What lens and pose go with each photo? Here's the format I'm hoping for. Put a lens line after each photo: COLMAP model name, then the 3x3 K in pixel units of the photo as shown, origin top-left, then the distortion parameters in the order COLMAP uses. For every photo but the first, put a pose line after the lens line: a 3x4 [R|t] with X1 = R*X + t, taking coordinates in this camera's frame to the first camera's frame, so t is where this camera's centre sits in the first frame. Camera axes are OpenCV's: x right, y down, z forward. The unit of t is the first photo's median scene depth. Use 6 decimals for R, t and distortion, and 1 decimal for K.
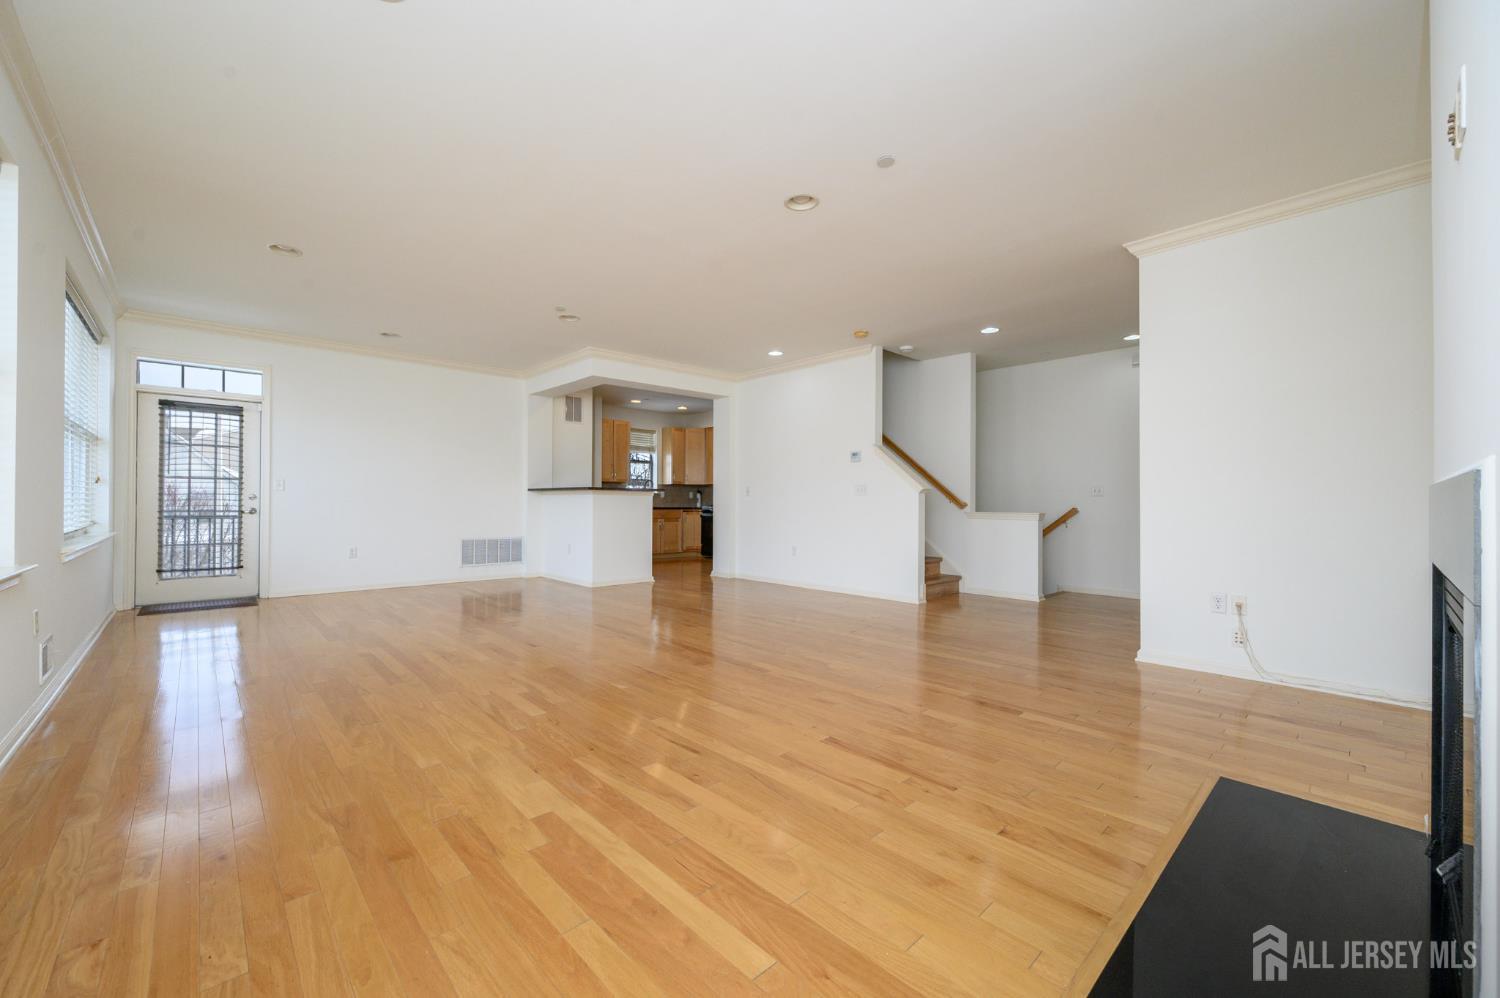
lens RADIAL K [[590.5, 0, 747.0], [0, 590.5, 494.2], [0, 0, 1]] dist [-0.000020, -0.000015]
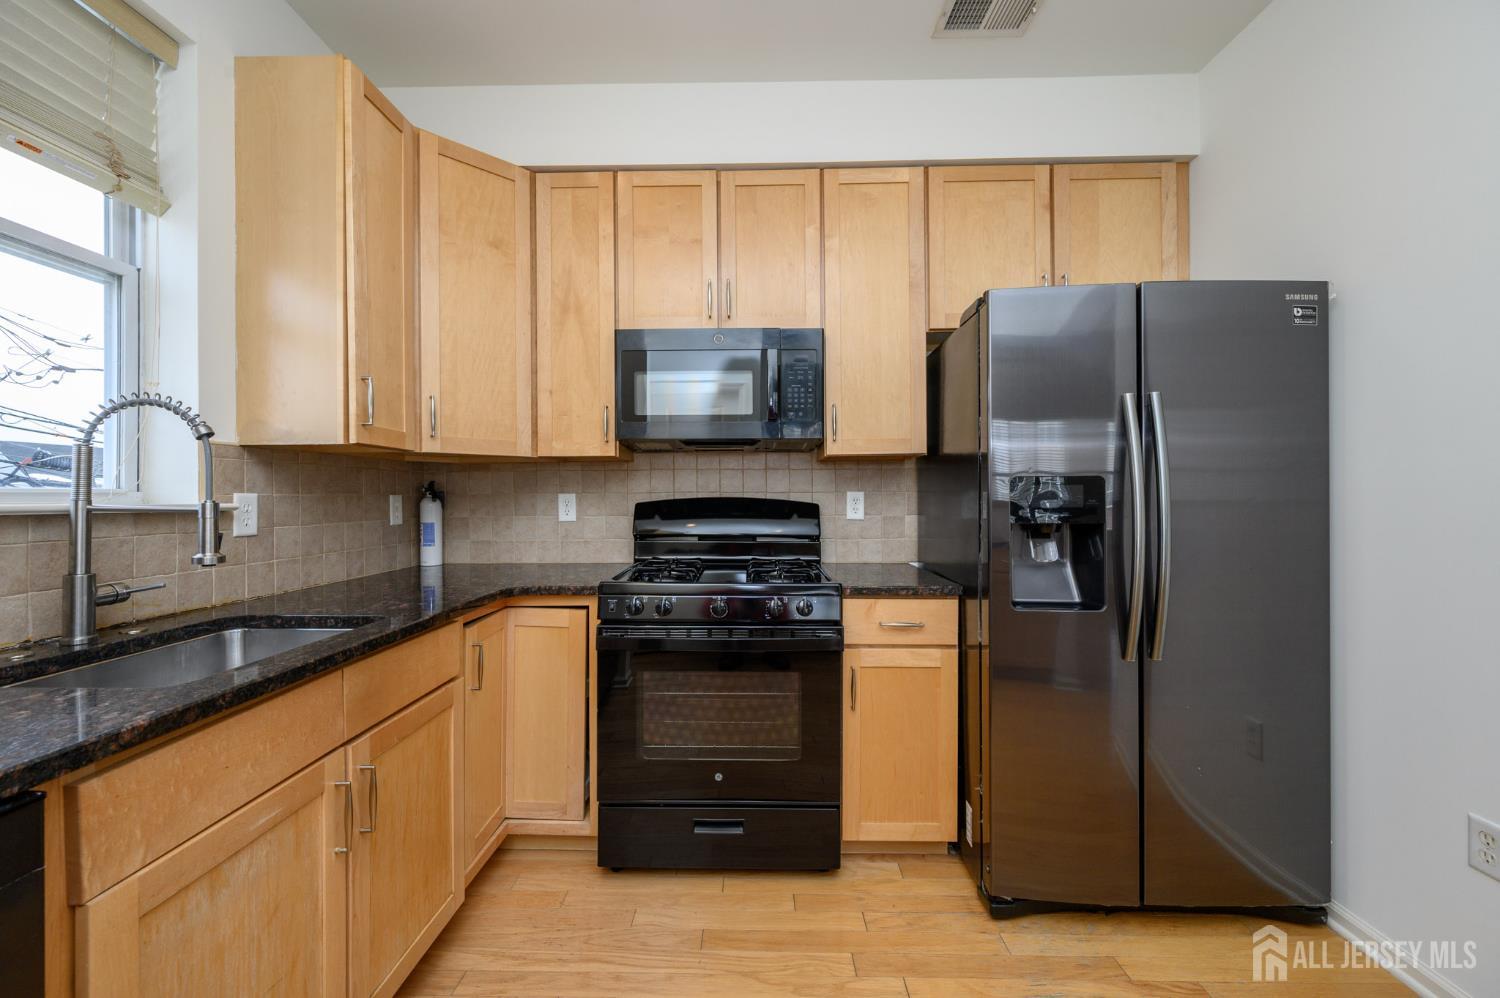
lens RADIAL K [[590.5, 0, 747.0], [0, 590.5, 494.2], [0, 0, 1]] dist [-0.000020, -0.000015]
pose [[0.694331, 0.000386, 0.719655, -0.161507], [-0.002703, 0.999994, 0.002071, -0.004913], [-0.719650, -0.003383, 0.694328, 0.806798]]
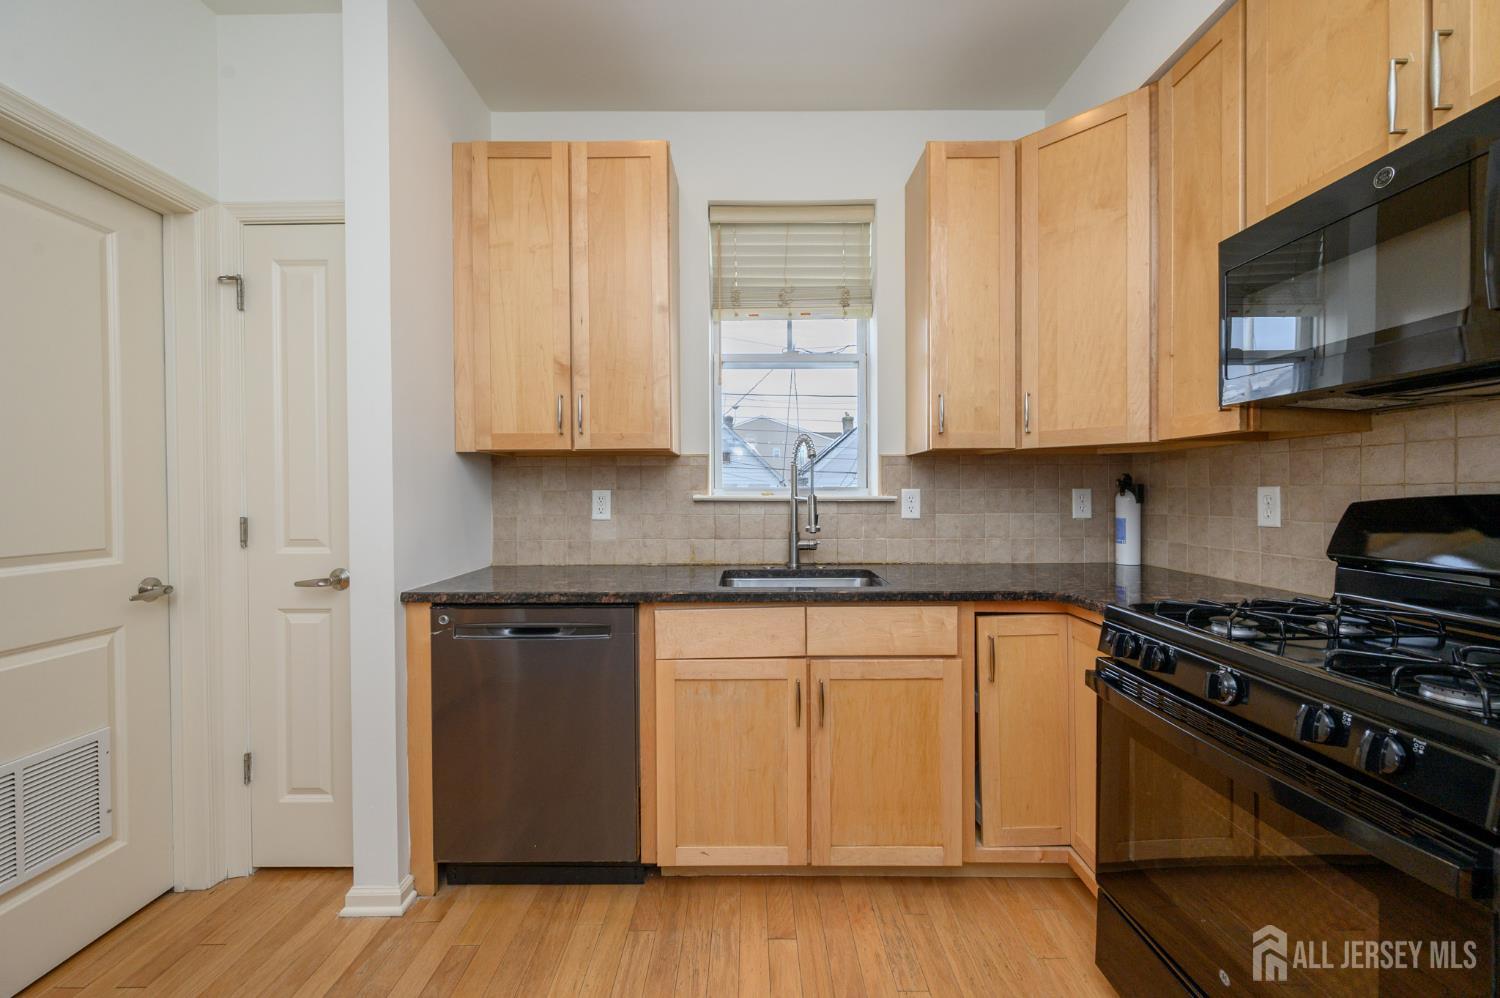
lens RADIAL K [[590.5, 0, 747.0], [0, 590.5, 494.2], [0, 0, 1]] dist [-0.000020, -0.000015]
pose [[0.731839, -0.000567, -0.681477, -0.042888], [0.011285, 0.999873, 0.011287, -0.005658], [0.681384, -0.015950, 0.731753, 0.805291]]
